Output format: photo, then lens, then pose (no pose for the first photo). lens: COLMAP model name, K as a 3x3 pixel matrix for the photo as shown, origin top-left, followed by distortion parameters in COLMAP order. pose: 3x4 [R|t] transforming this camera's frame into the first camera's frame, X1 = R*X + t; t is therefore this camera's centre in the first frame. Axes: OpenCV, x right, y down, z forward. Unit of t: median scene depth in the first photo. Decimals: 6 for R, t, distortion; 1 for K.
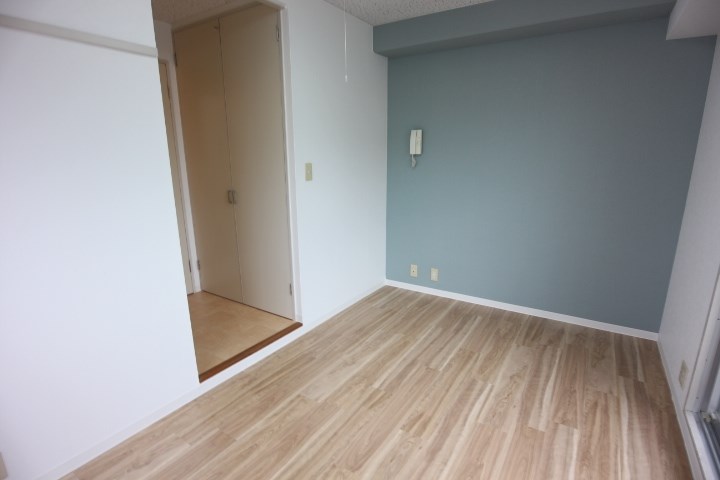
lens RADIAL K [[363.6, 0, 360.8], [0, 363.6, 240.1], [0, 0, 1]] dist [-0.037398, 0.009461]
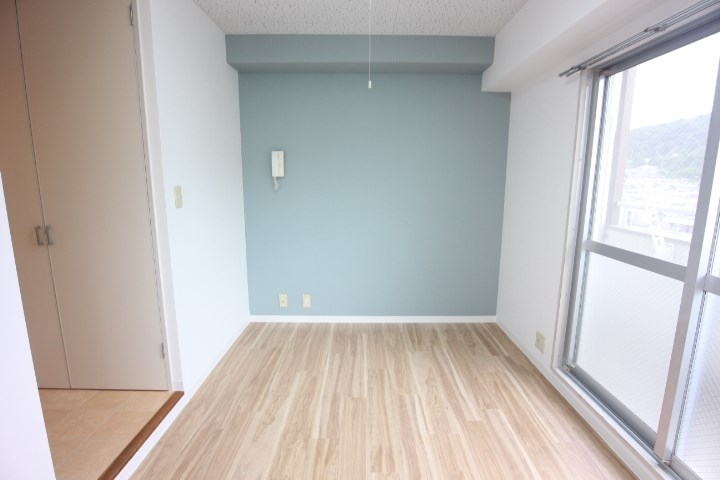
lens RADIAL K [[363.6, 0, 361.9], [0, 363.6, 242.2], [0, 0, 1]] dist [-0.037398, 0.009461]
pose [[0.838182, -0.083421, 0.538974, -0.255369], [0.116883, 0.992748, -0.028115, -0.022052], [-0.532720, 0.086563, 0.841853, 0.144229]]
